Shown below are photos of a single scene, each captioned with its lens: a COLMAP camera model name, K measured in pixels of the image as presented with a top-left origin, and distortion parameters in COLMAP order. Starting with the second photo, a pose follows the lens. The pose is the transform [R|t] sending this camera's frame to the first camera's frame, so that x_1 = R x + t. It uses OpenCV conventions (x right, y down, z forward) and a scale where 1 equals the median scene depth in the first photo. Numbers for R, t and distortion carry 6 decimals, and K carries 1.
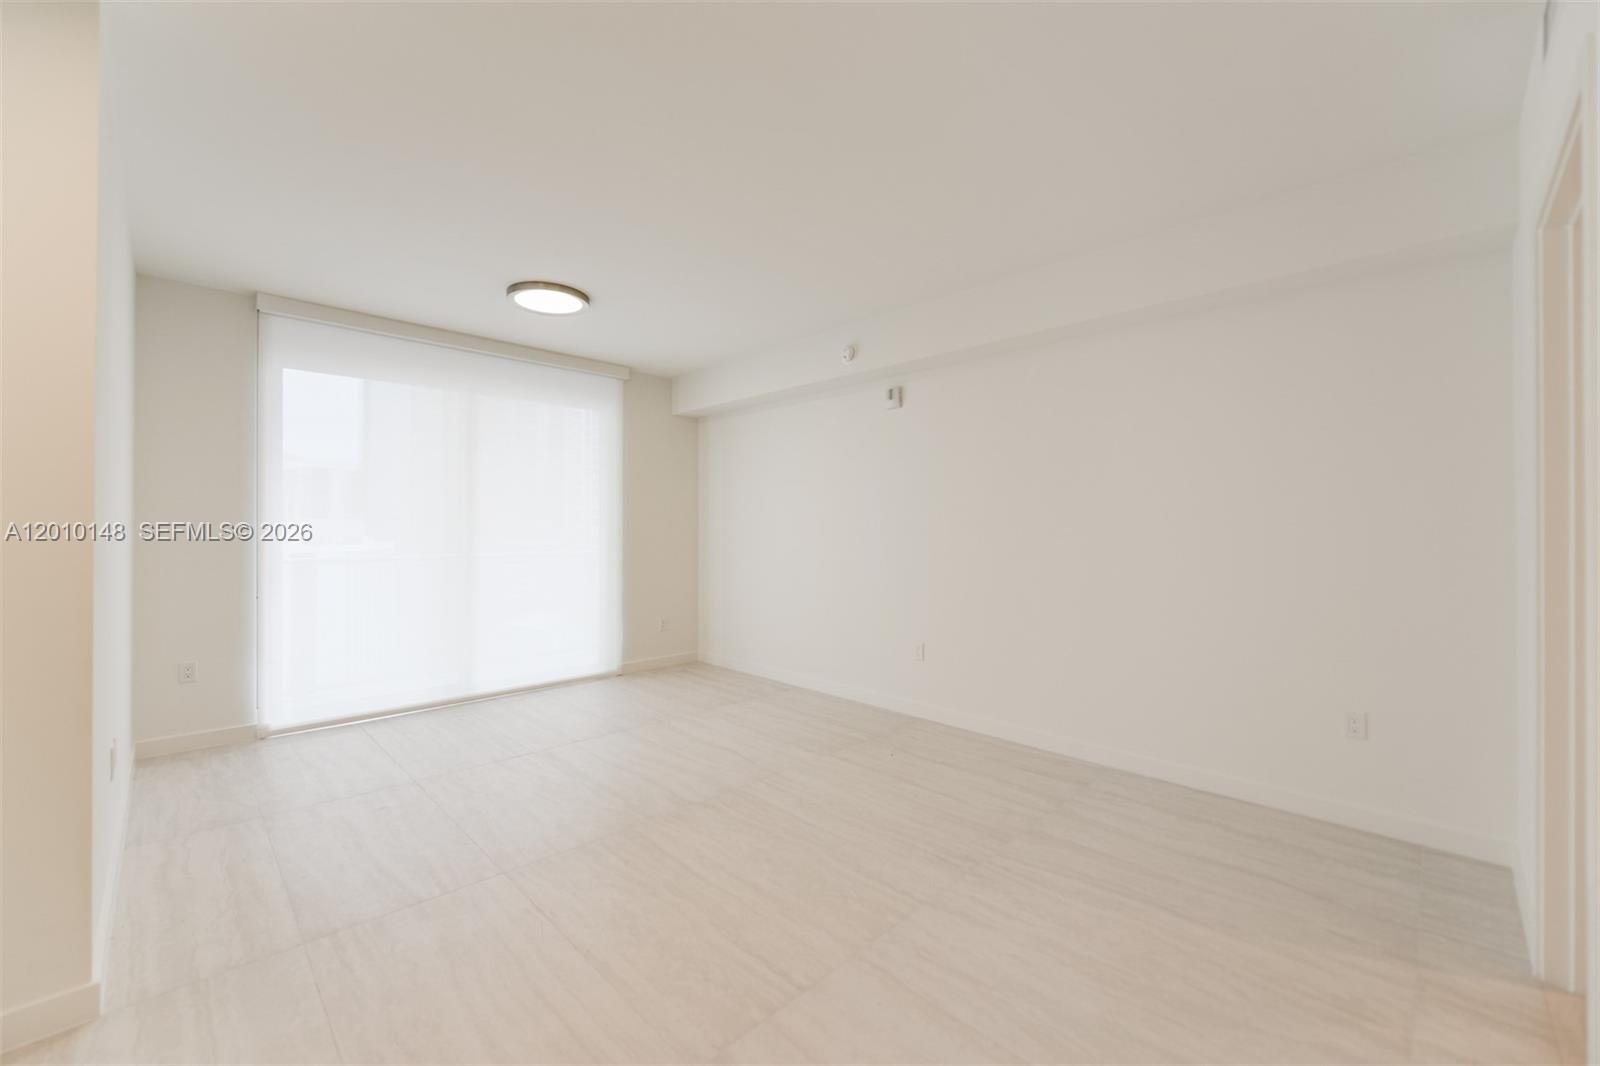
lens RADIAL K [[636.3, 0, 797.2], [0, 636.3, 524.8], [0, 0, 1]] dist [-0.000628, 0.000015]
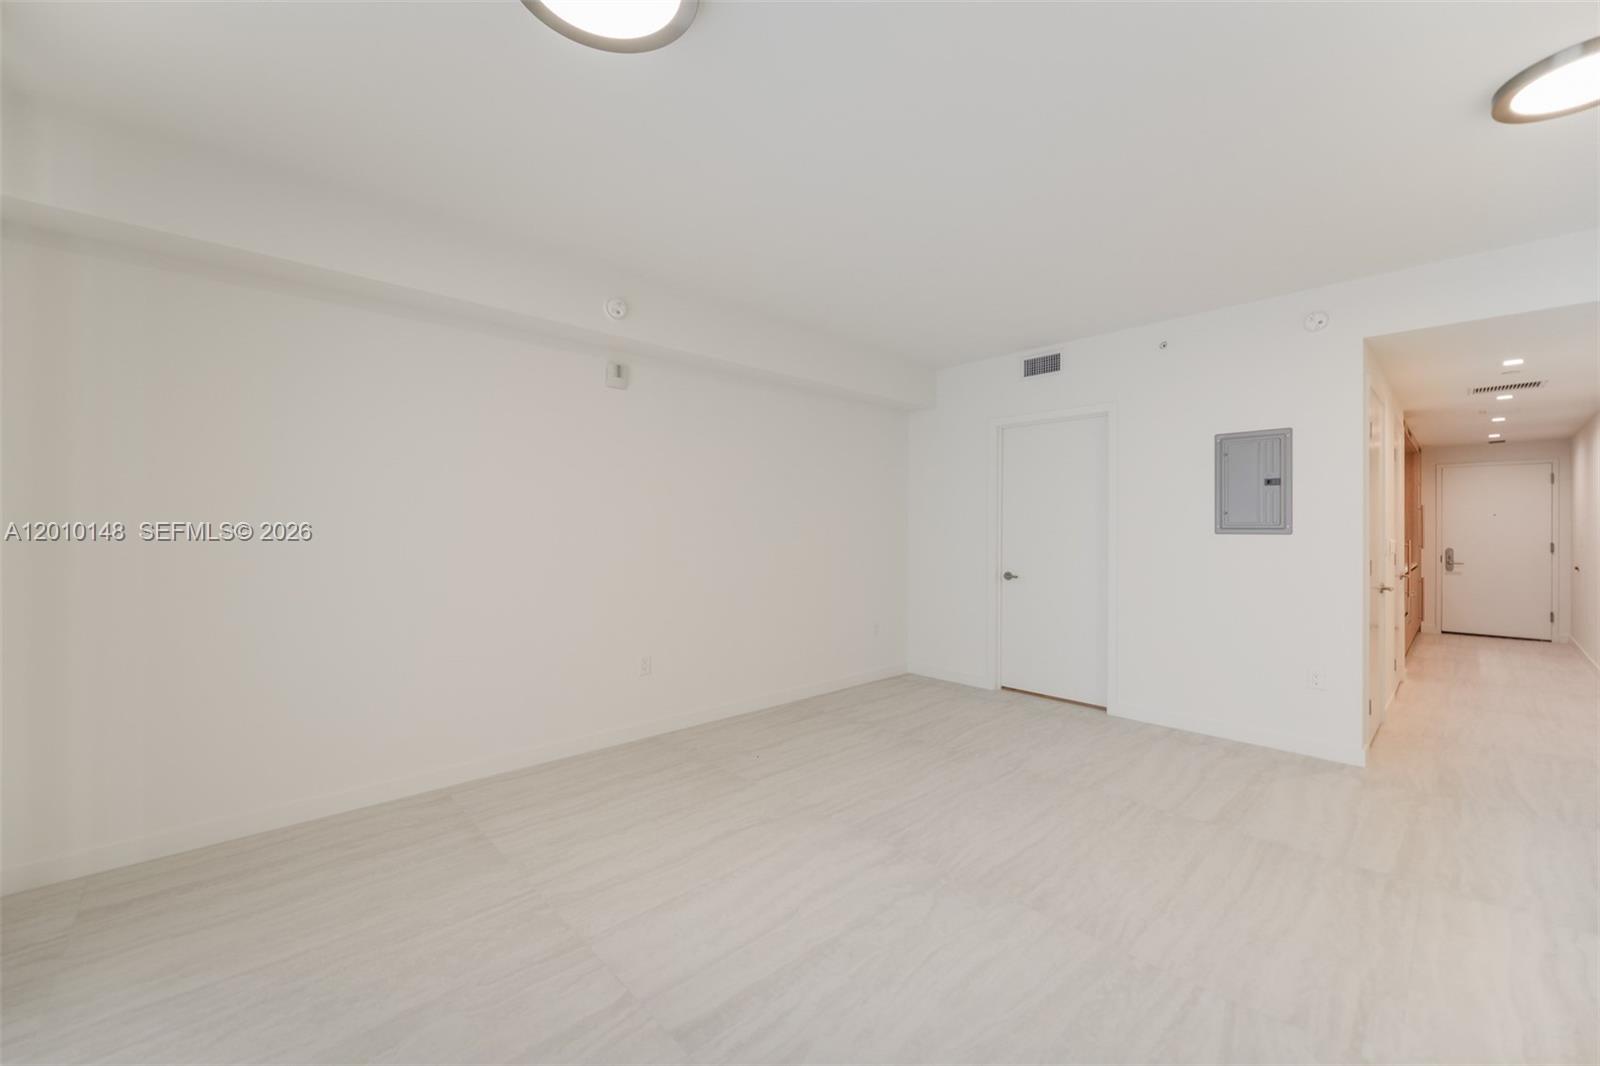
lens RADIAL K [[636.3, 0, 797.2], [0, 636.3, 524.8], [0, 0, 1]] dist [-0.000628, 0.000015]
pose [[0.038512, 0.000991, 0.999258, -0.697440], [-0.009660, 0.999953, -0.000619, -0.003138], [-0.999211, -0.009629, 0.038520, 0.737799]]
